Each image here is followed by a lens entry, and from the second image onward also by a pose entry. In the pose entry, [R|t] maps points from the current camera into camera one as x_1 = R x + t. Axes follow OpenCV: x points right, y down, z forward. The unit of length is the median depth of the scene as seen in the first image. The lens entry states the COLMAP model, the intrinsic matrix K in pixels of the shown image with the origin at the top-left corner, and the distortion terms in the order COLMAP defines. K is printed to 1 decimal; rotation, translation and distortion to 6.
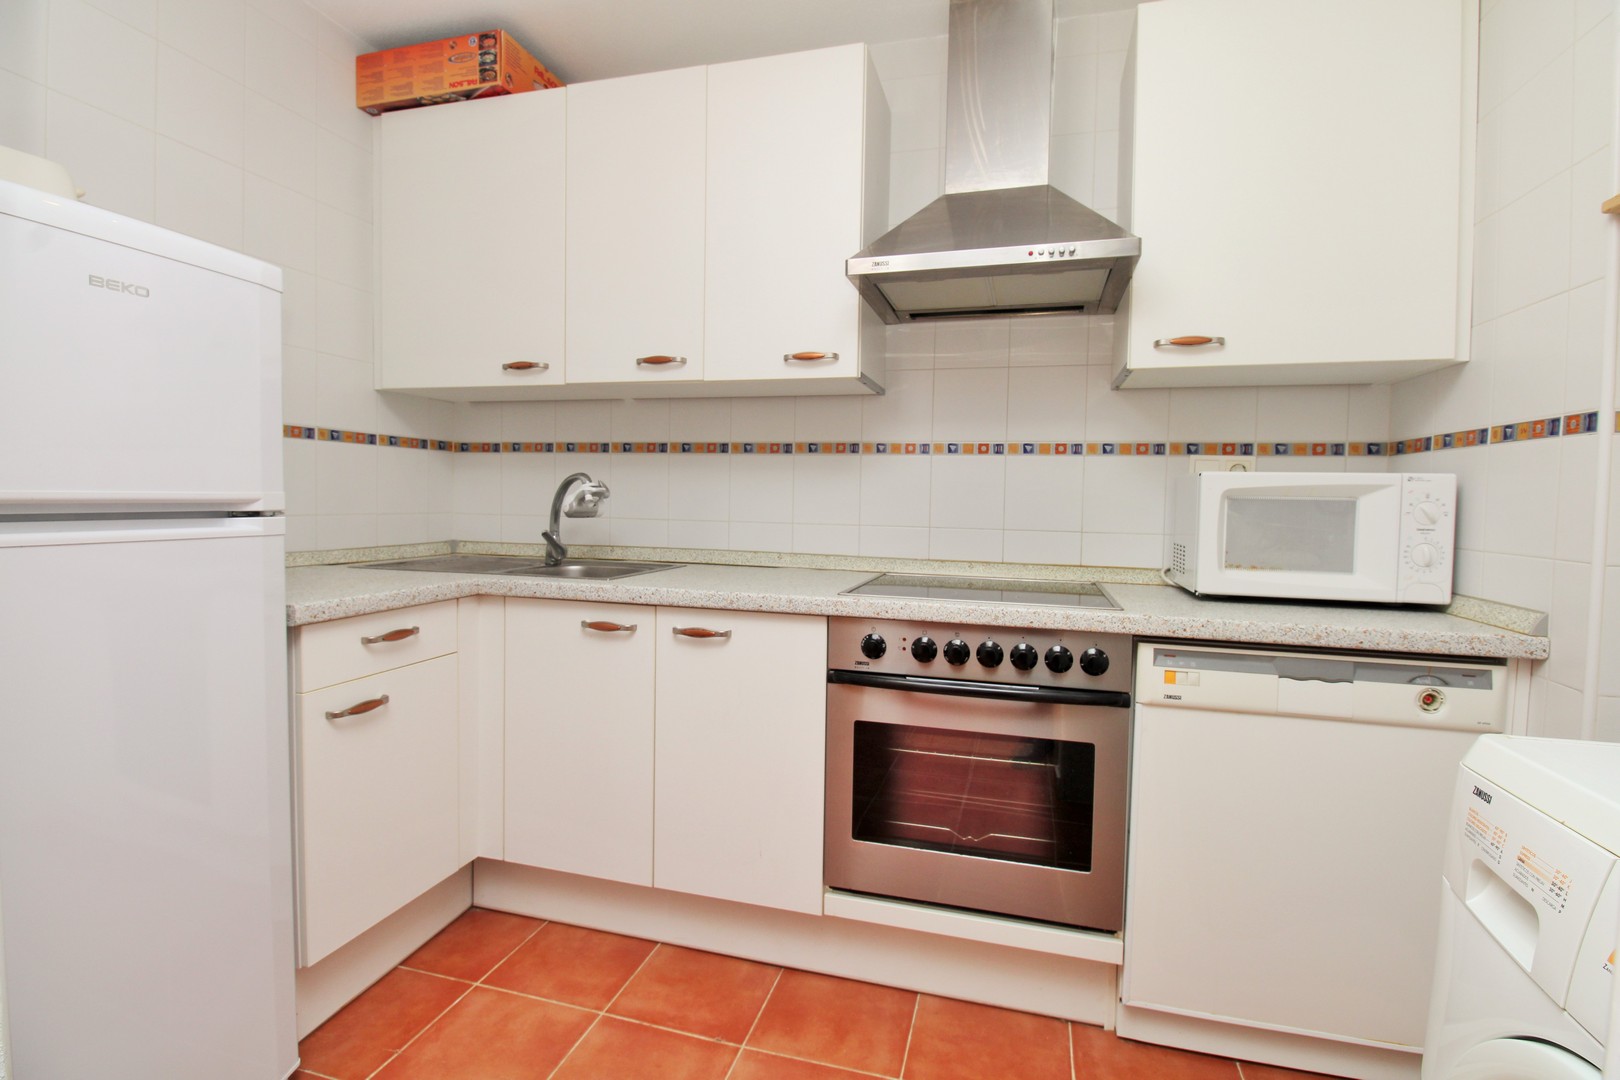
lens RADIAL K [[778.3, 0, 815.2], [0, 778.3, 504.6], [0, 0, 1]] dist [0.000362, -0.015756]
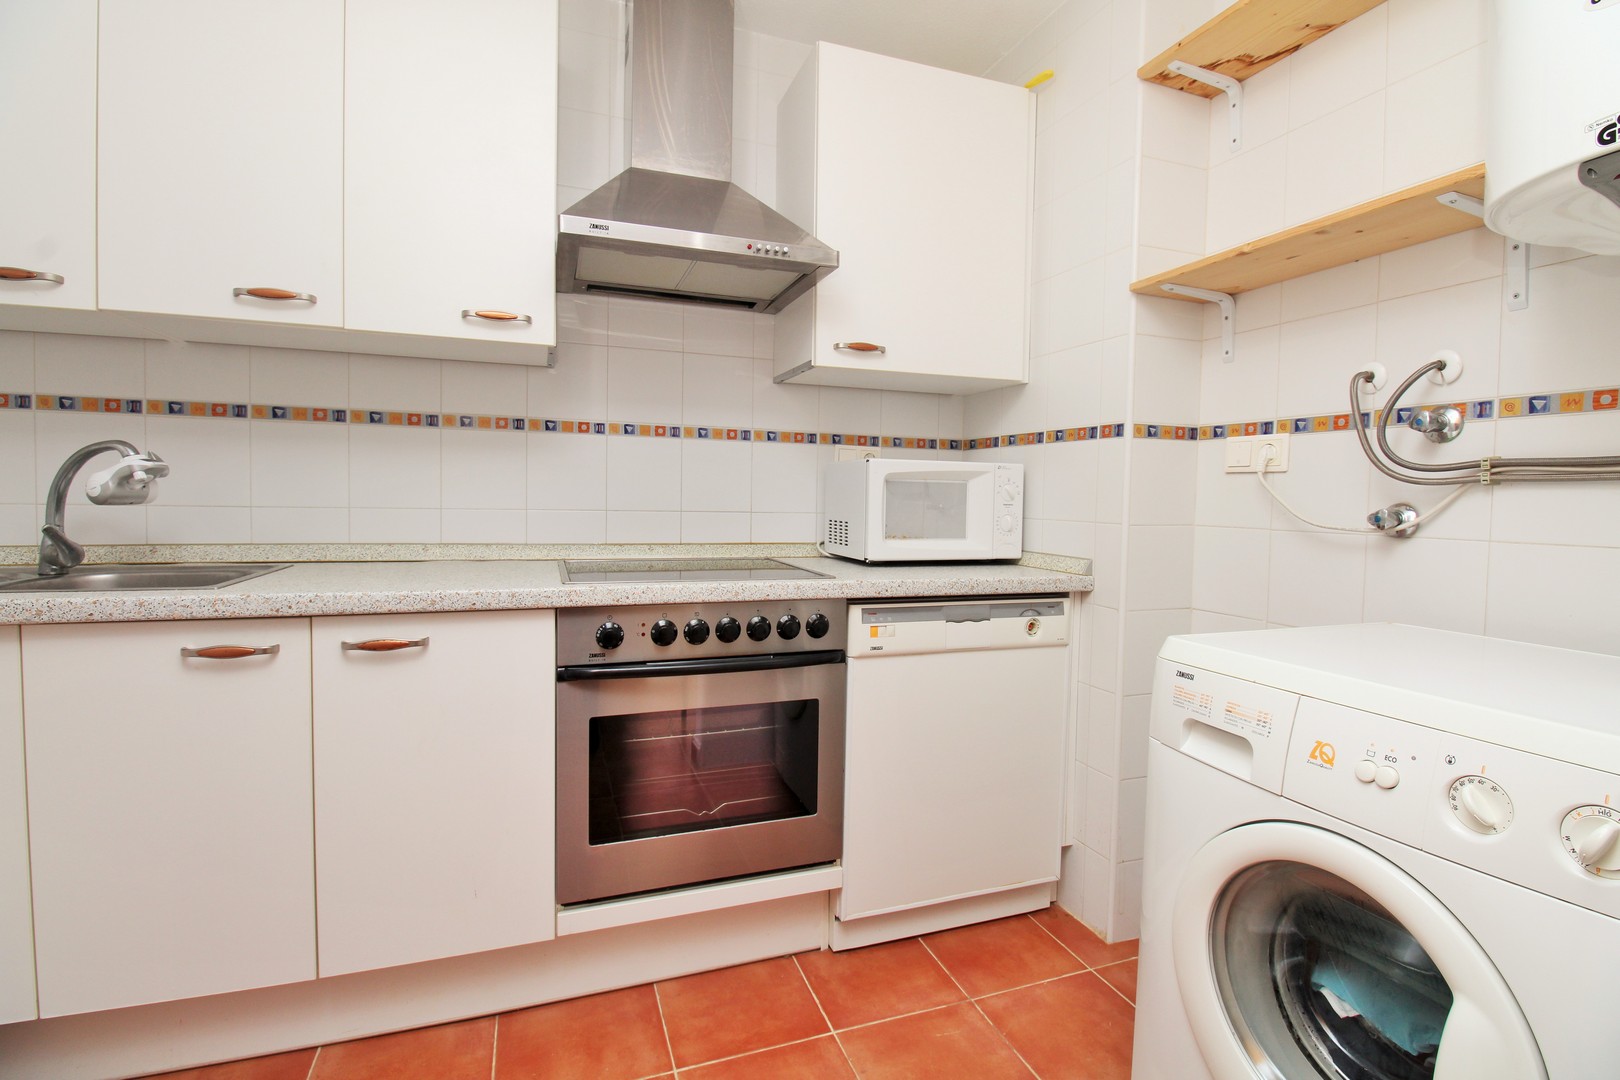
lens RADIAL K [[761.3, 0, 839.2], [0, 761.3, 504.1], [0, 0, 1]] dist [-0.000007, -0.014422]
pose [[0.801062, -0.011617, 0.598468, -0.241636], [0.001995, 0.999858, 0.016737, 0.008222], [-0.598578, -0.012213, 0.800972, 0.097129]]
